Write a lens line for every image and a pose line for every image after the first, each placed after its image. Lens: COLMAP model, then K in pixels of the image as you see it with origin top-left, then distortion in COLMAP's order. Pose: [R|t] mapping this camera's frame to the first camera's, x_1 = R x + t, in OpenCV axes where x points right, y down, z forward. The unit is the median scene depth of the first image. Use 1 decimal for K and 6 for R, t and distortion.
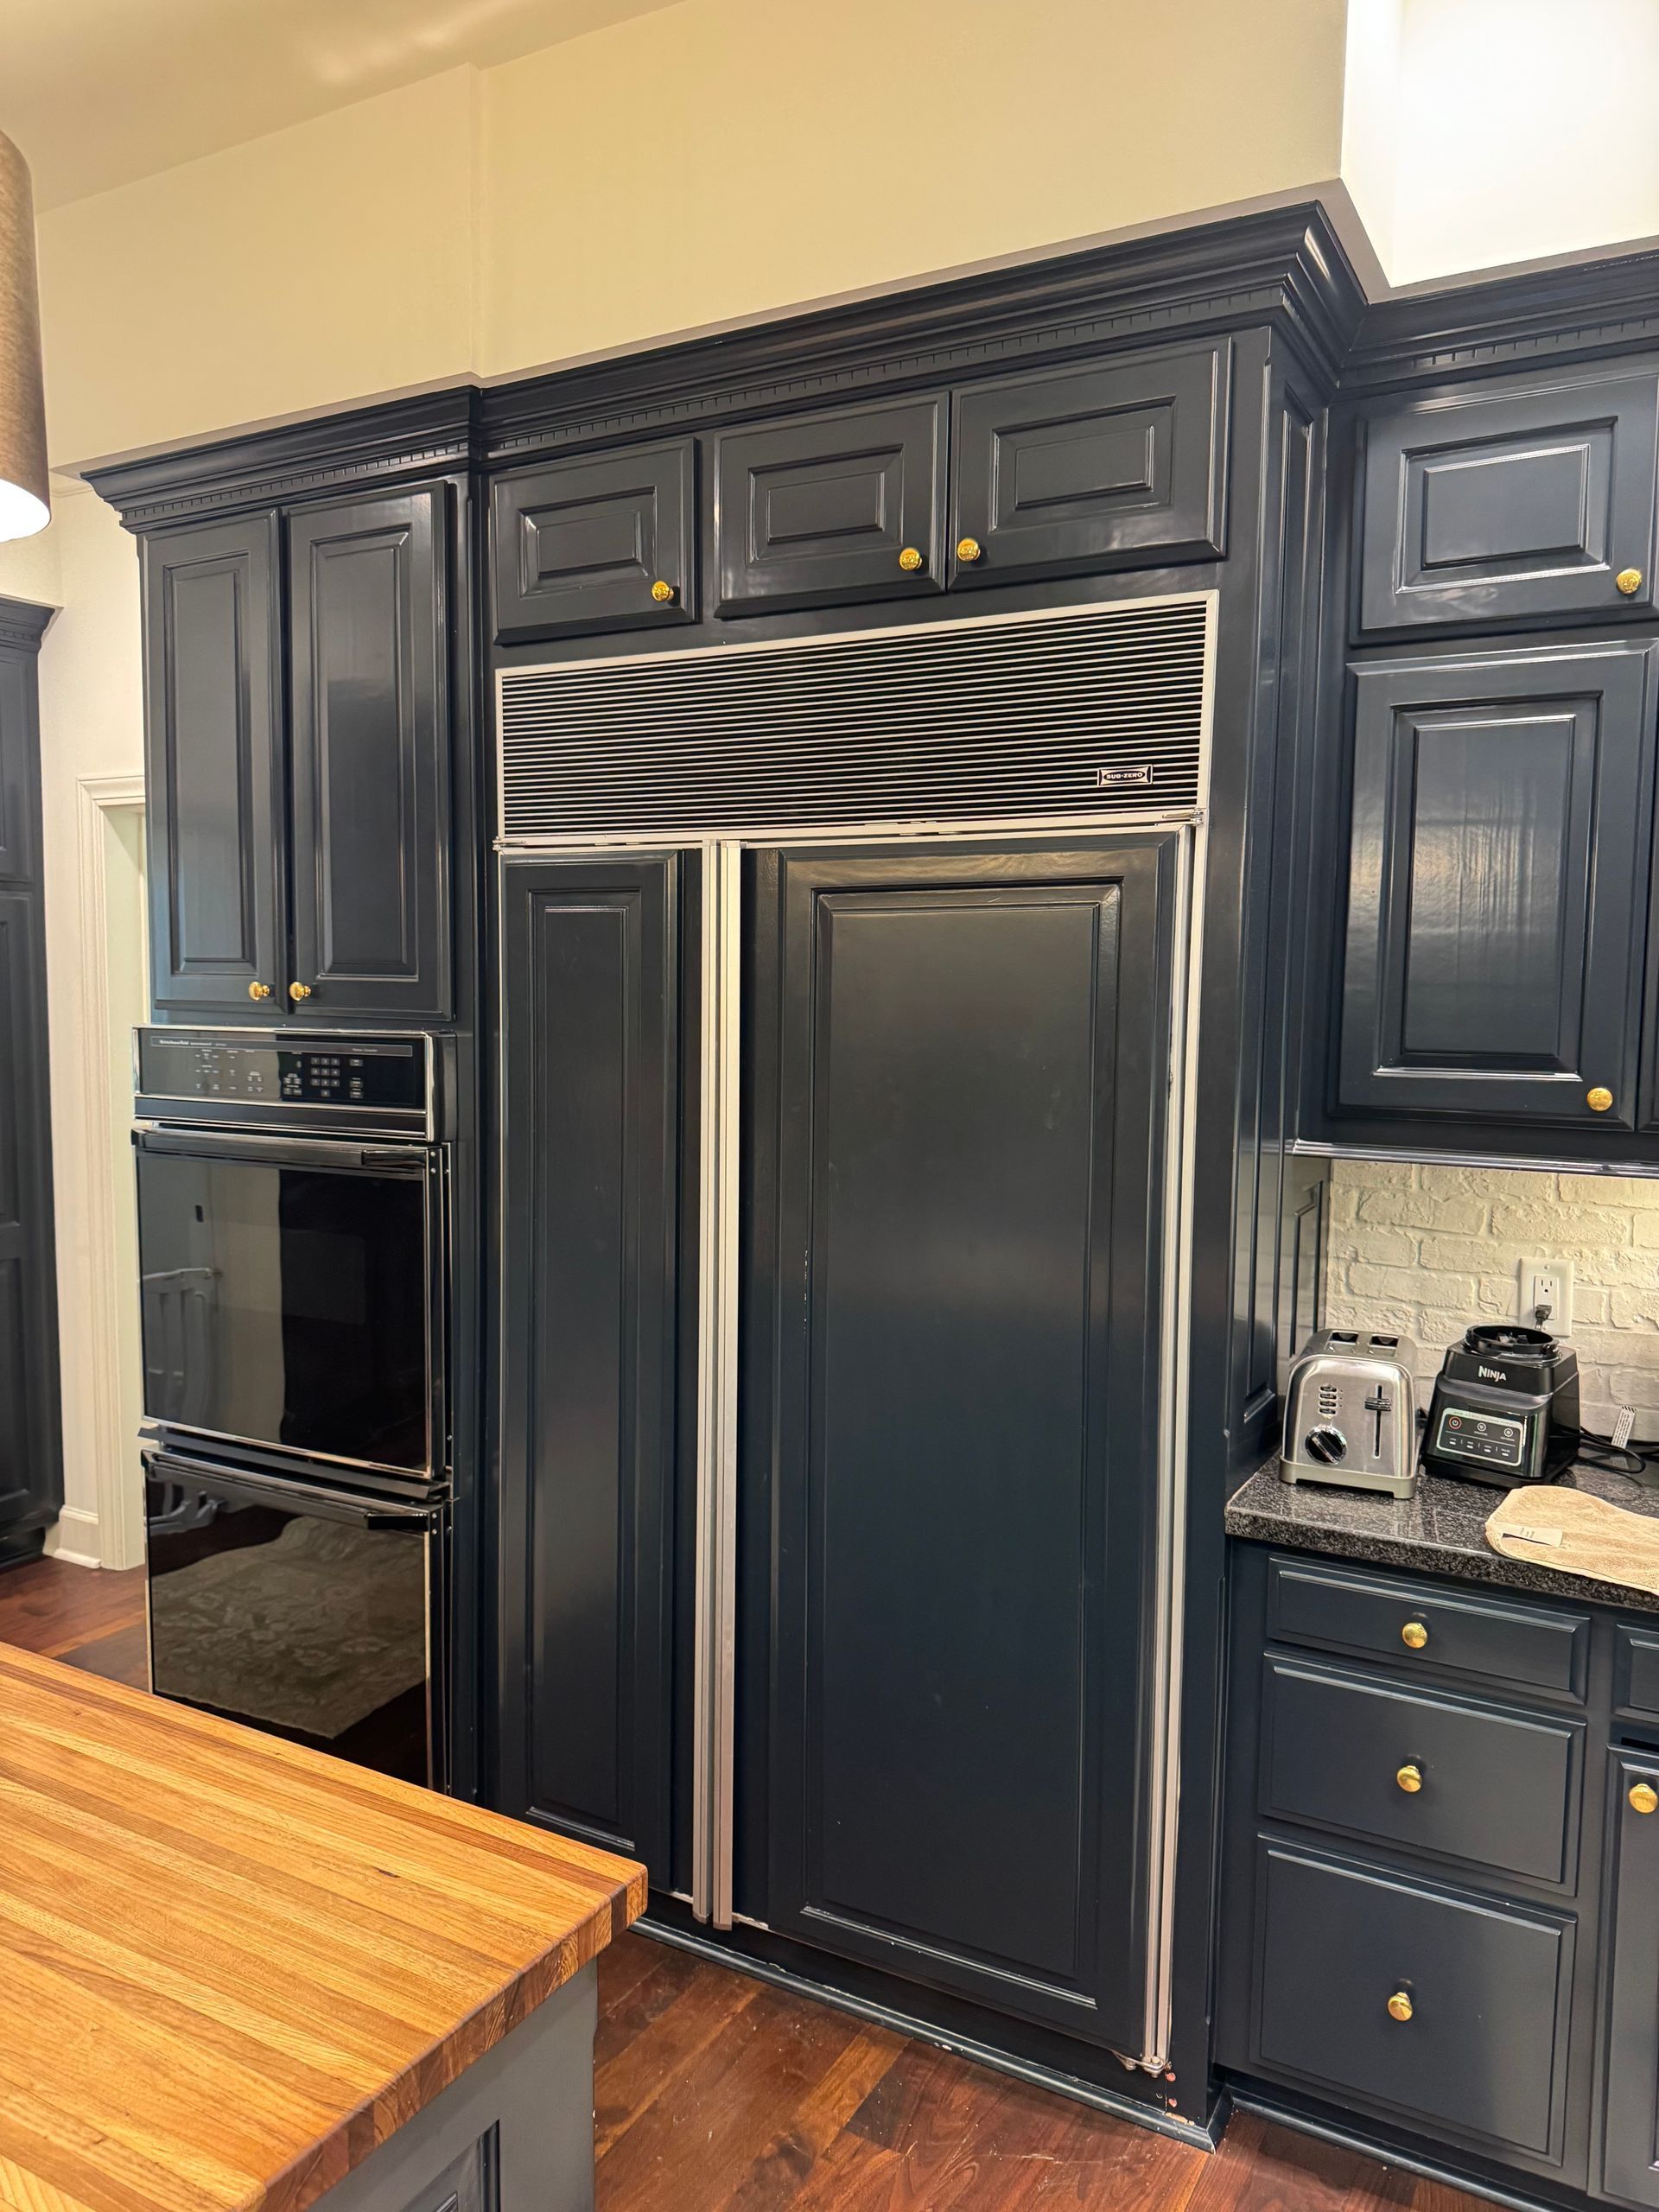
lens RADIAL K [[1566.0, 0, 821.6], [0, 1566.0, 1113.5], [0, 0, 1]] dist [0.074282, -0.108401]
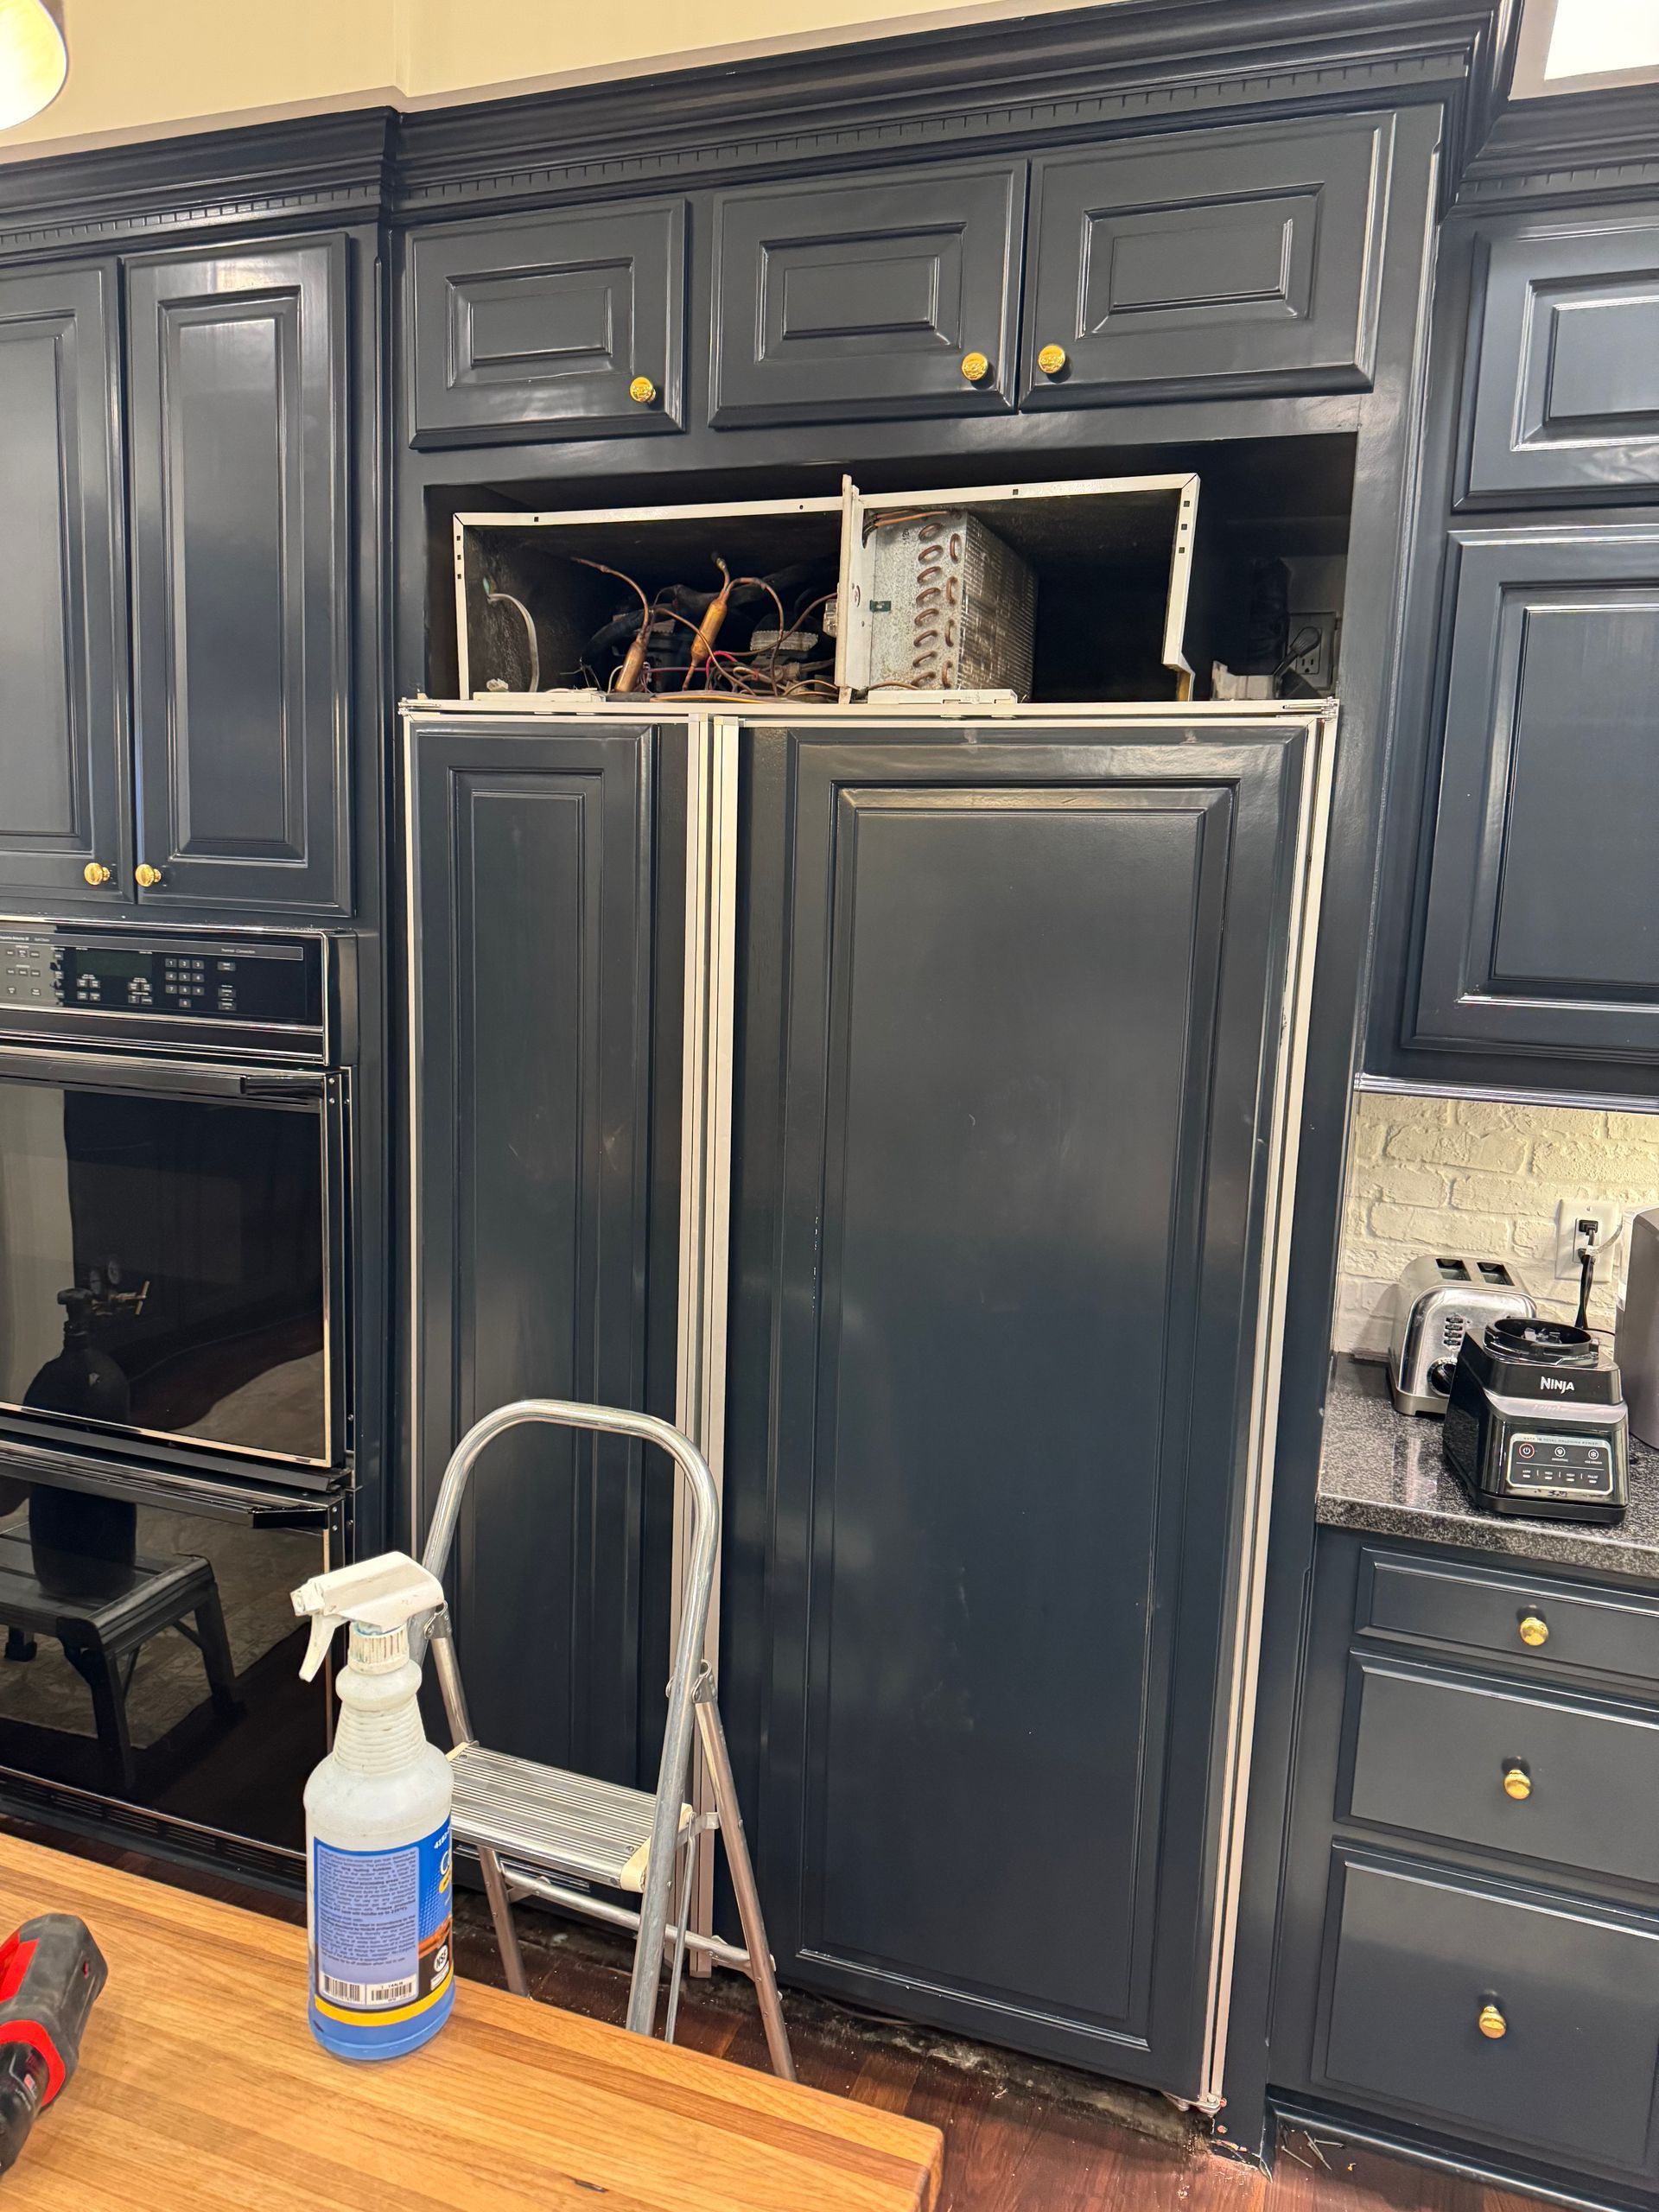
lens RADIAL K [[1587.7, 0, 832.4], [0, 1587.7, 1111.4], [0, 0, 1]] dist [0.007441, 0.000550]
pose [[0.987099, 0.000139, 0.160114, -0.126189], [-0.011181, 0.997619, 0.068061, -0.018083], [-0.159723, -0.068973, 0.984749, 0.146753]]
